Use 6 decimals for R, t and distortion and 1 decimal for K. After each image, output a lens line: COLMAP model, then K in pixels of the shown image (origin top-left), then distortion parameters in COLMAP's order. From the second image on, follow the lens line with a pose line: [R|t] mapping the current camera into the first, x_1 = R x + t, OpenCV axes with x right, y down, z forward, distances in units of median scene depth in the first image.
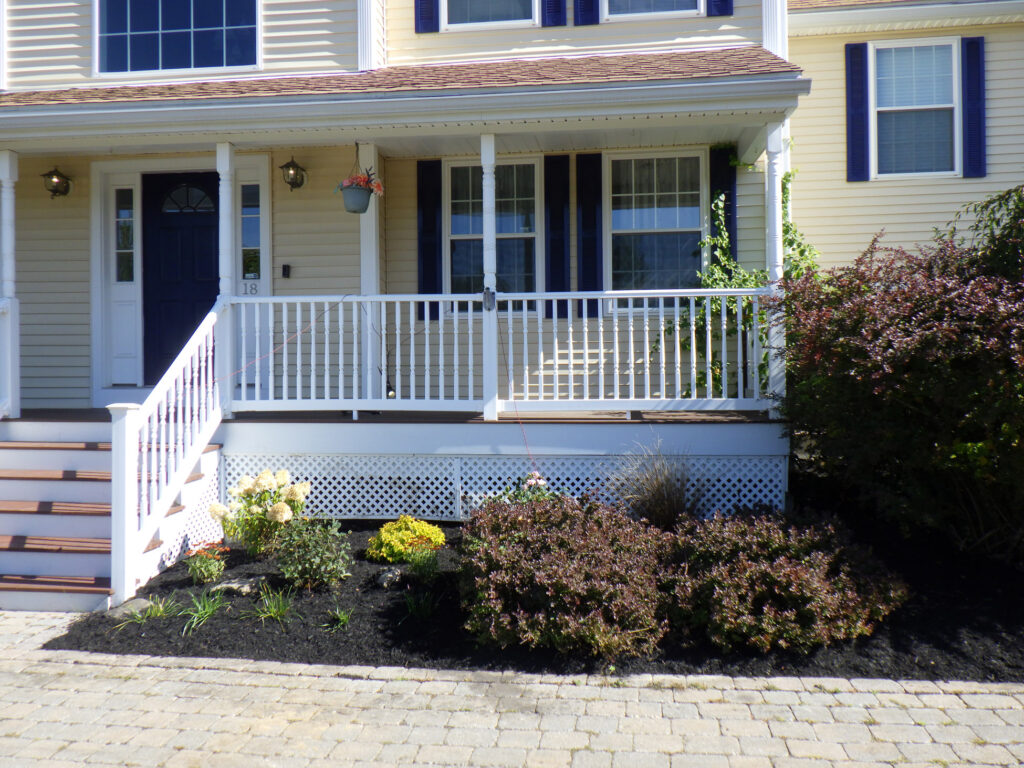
lens RADIAL K [[834.0, 0, 515.7], [0, 834.0, 375.9], [0, 0, 1]] dist [-0.011138, 0.004314]
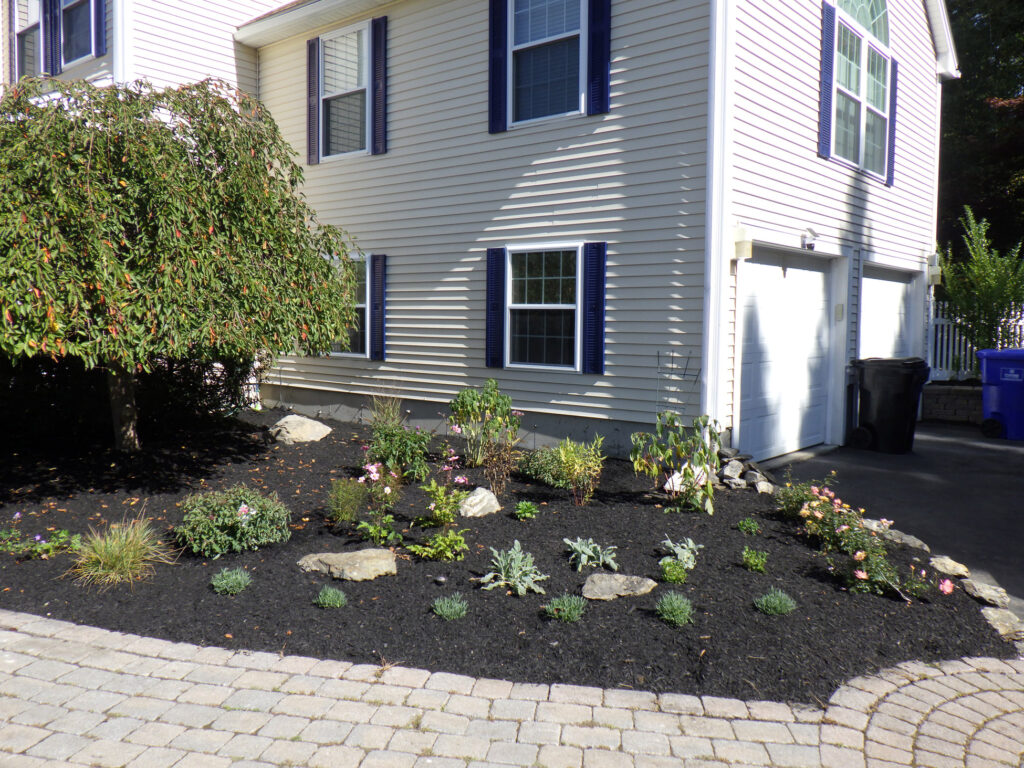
lens RADIAL K [[834.0, 0, 506.4], [0, 834.0, 384.2], [0, 0, 1]] dist [-0.011138, 0.004314]
pose [[0.841211, 0.068971, -0.536290, 1.103607], [-0.041180, 0.997123, 0.063643, -0.022332], [0.539136, -0.031453, 0.841631, 0.277860]]
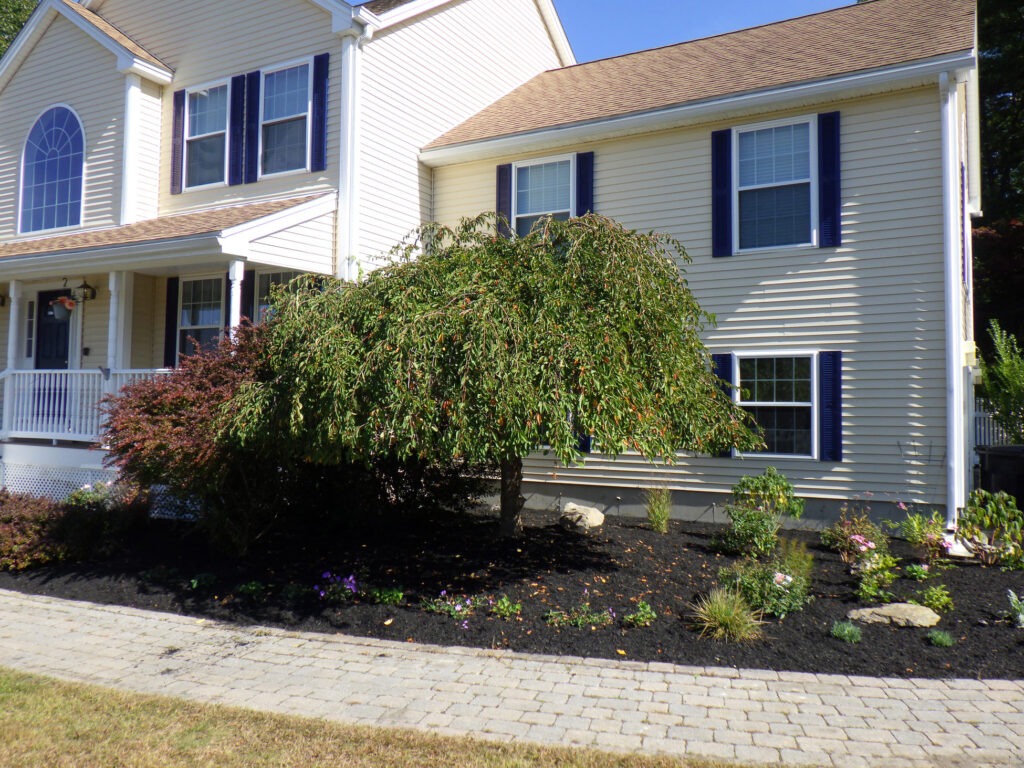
lens RADIAL K [[834.0, 0, 501.9], [0, 834.0, 386.5], [0, 0, 1]] dist [-0.011138, 0.004314]
pose [[0.924681, 0.013408, -0.380508, 0.667185], [-0.034698, 0.998189, -0.049149, -0.006556], [0.379159, 0.058650, 0.923471, -0.098632]]
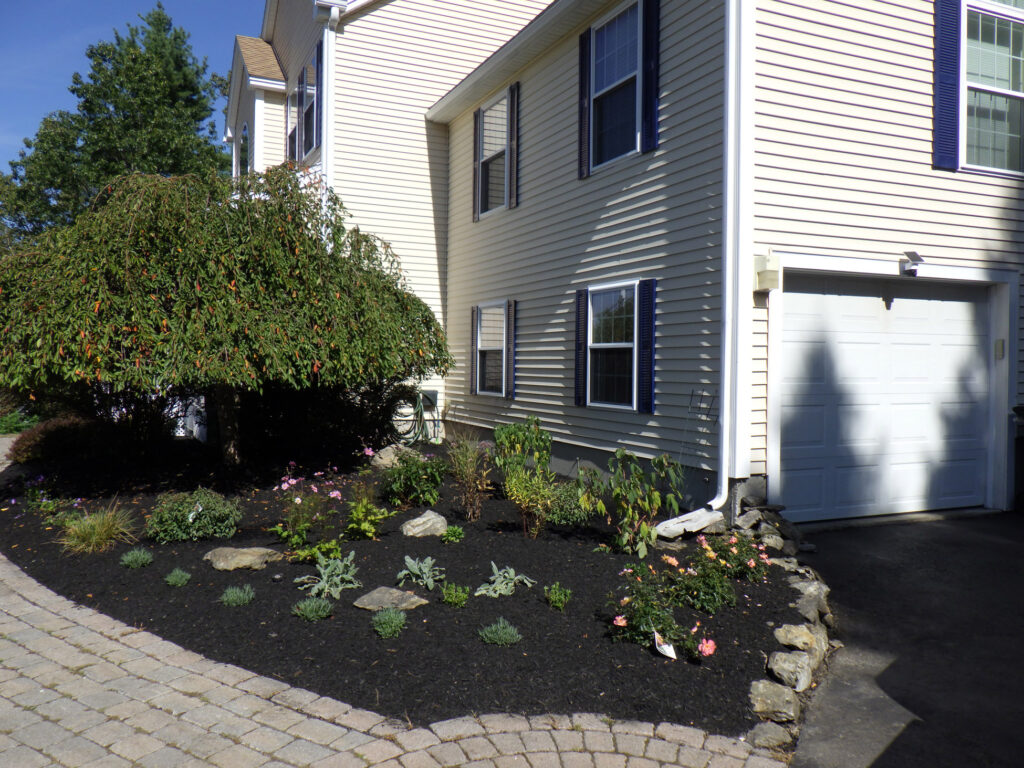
lens RADIAL K [[834.0, 0, 507.7], [0, 834.0, 385.7], [0, 0, 1]] dist [-0.011138, 0.004314]
pose [[0.518742, 0.044639, -0.853765, 1.404096], [-0.043589, 0.998718, 0.025734, -0.025772], [0.853819, 0.023866, 0.520022, 0.531183]]
